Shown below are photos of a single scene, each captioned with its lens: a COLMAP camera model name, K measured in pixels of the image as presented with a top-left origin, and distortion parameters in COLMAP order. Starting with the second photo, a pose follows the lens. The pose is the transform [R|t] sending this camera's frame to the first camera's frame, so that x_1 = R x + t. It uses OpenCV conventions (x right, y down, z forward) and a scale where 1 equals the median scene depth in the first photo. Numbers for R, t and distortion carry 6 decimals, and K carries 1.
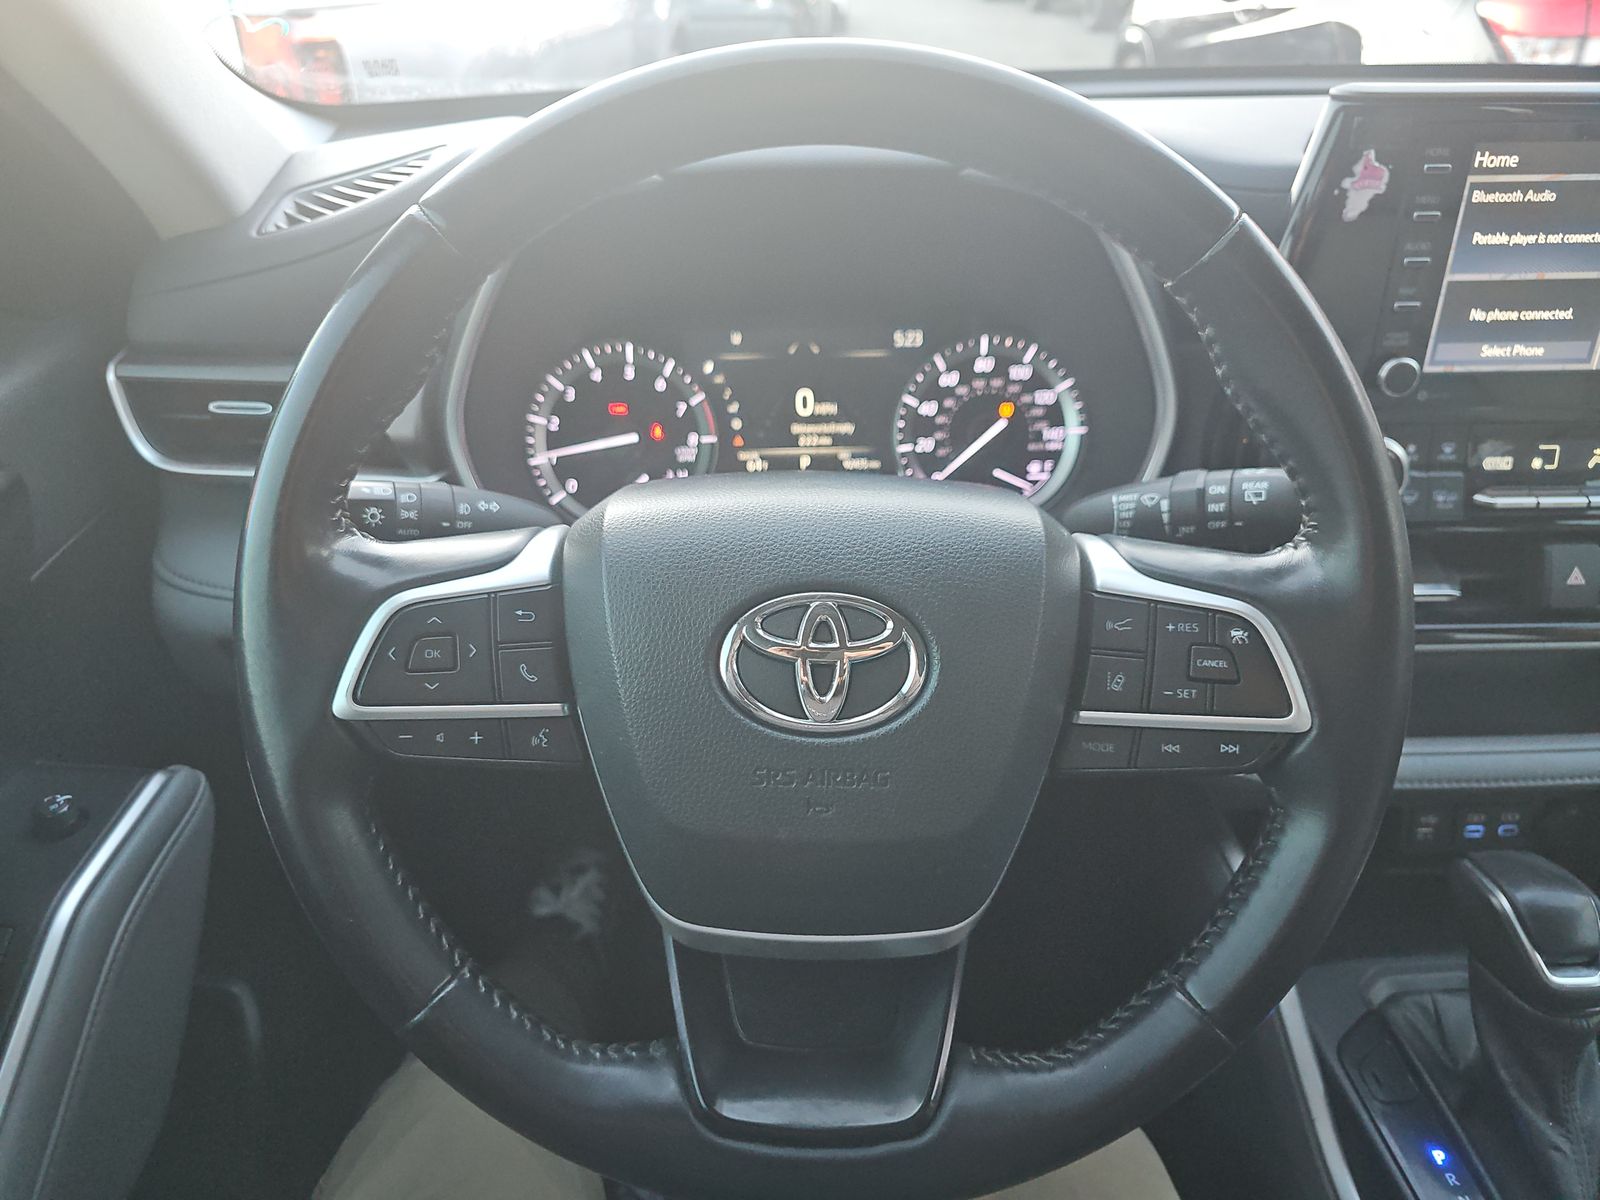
lens RADIAL K [[1077.9, 0, 794.5], [0, 1077.9, 607.8], [0, 0, 1]] dist [0.029792, -0.016311]
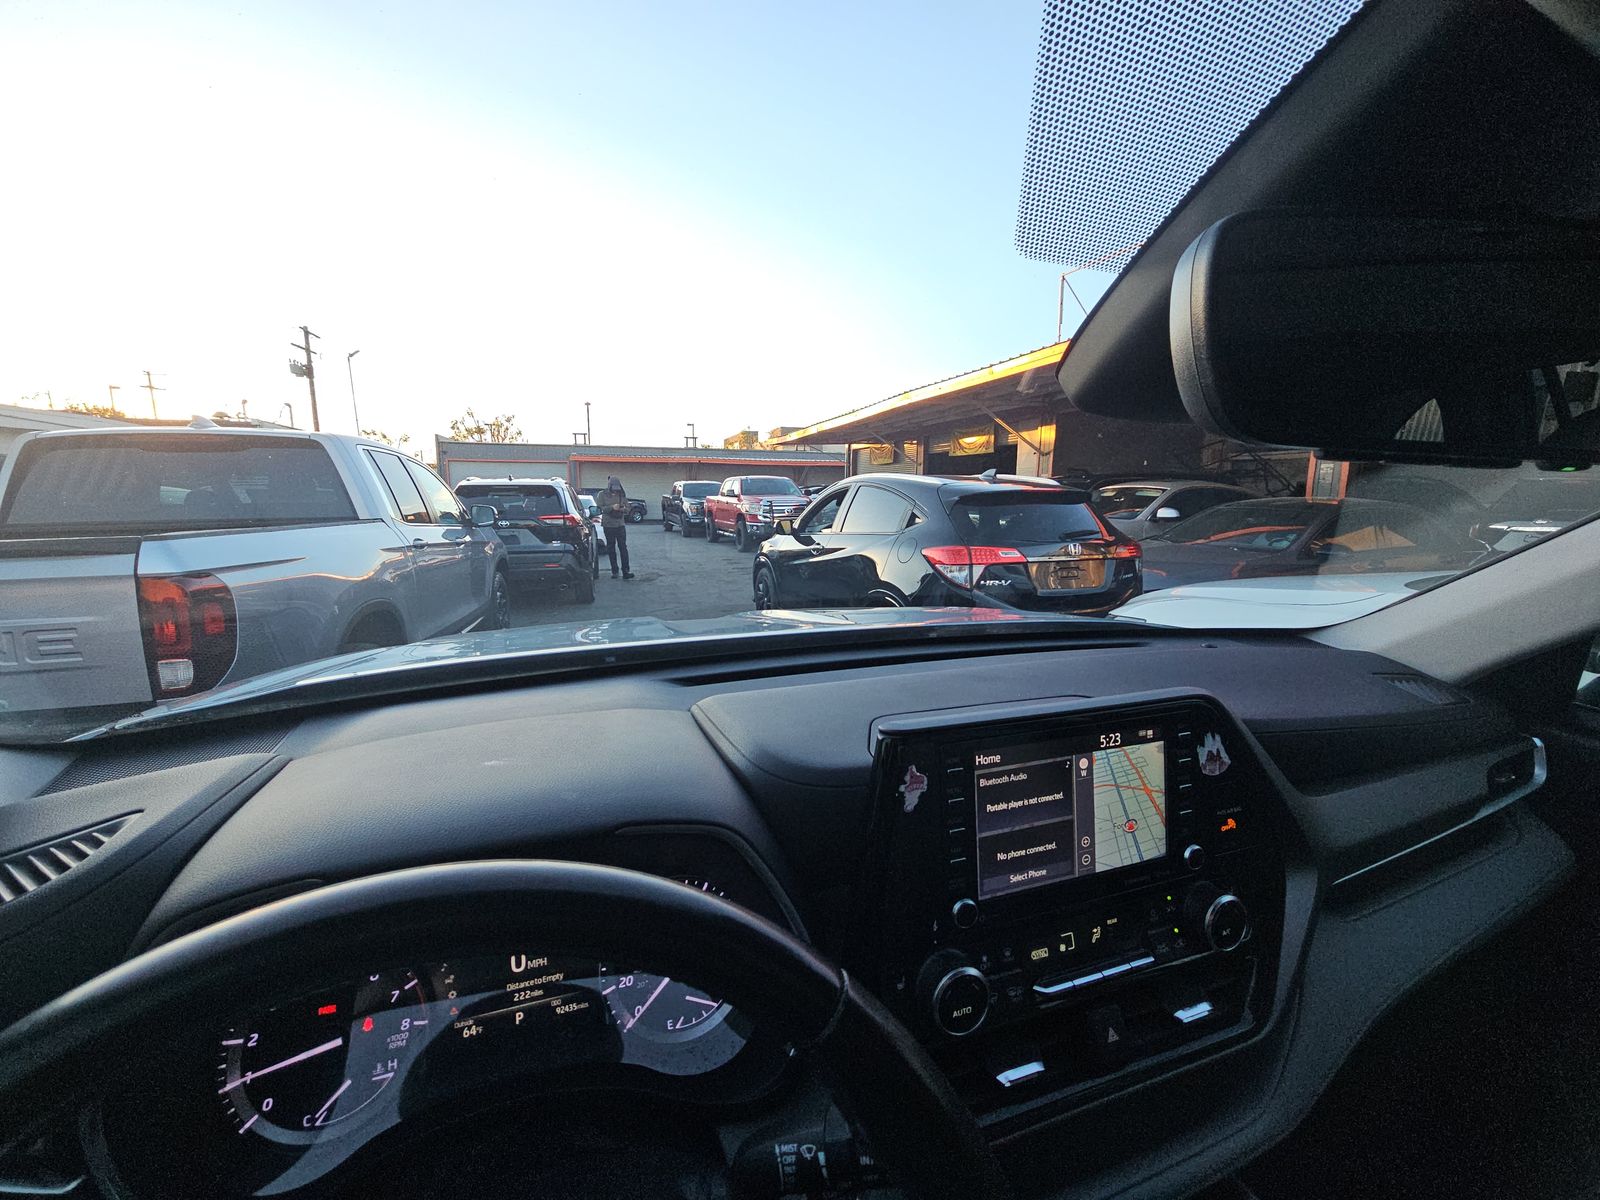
lens RADIAL K [[644.8, 0, 794.9], [0, 644.8, 605.0], [0, 0, 1]] dist [-0.000247, -0.001401]
pose [[0.950382, -0.041755, 0.308272, 0.097147], [0.156754, 0.920229, -0.358618, -0.251887], [-0.268706, 0.389147, 0.881114, 0.158719]]
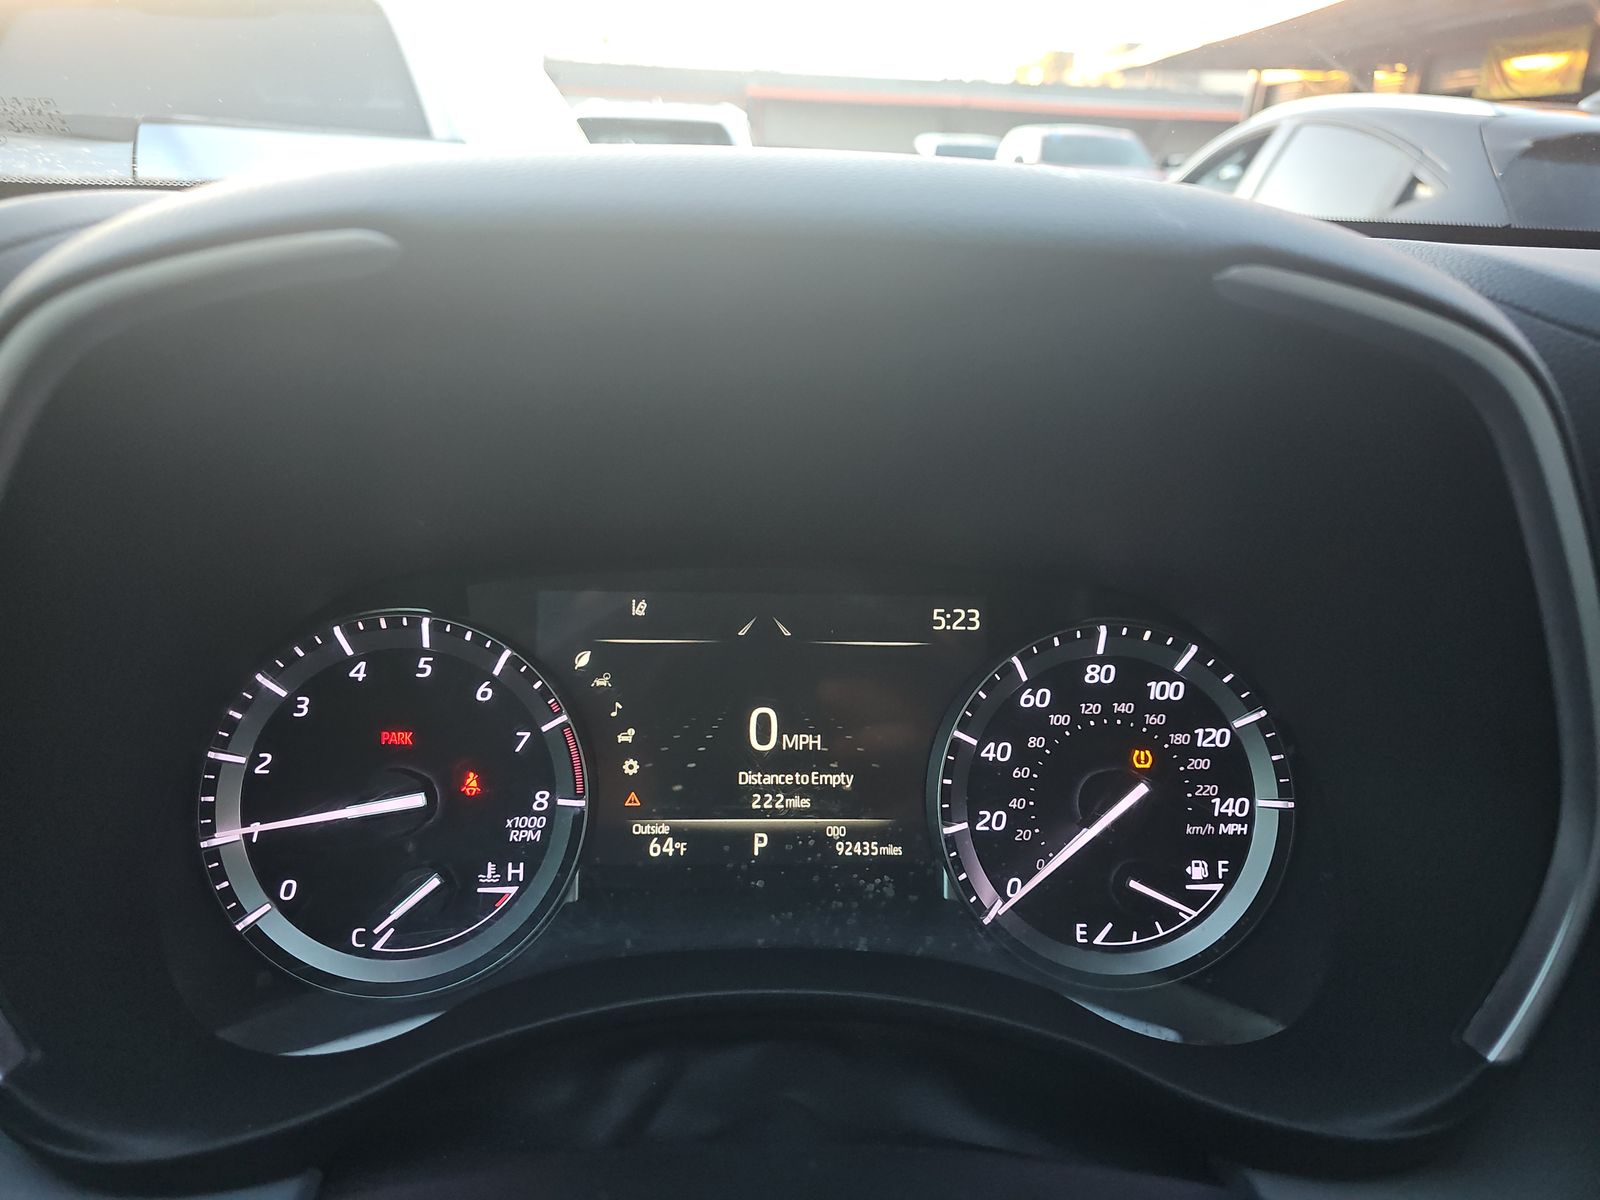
lens RADIAL K [[1077.9, 0, 806.5], [0, 1077.9, 550.6], [0, 0, 1]] dist [0.029792, -0.016311]
pose [[0.997849, 0.037163, 0.053998, -0.001024], [-0.024844, 0.976711, -0.213115, -0.166245], [-0.060661, 0.211315, 0.975534, 0.471232]]
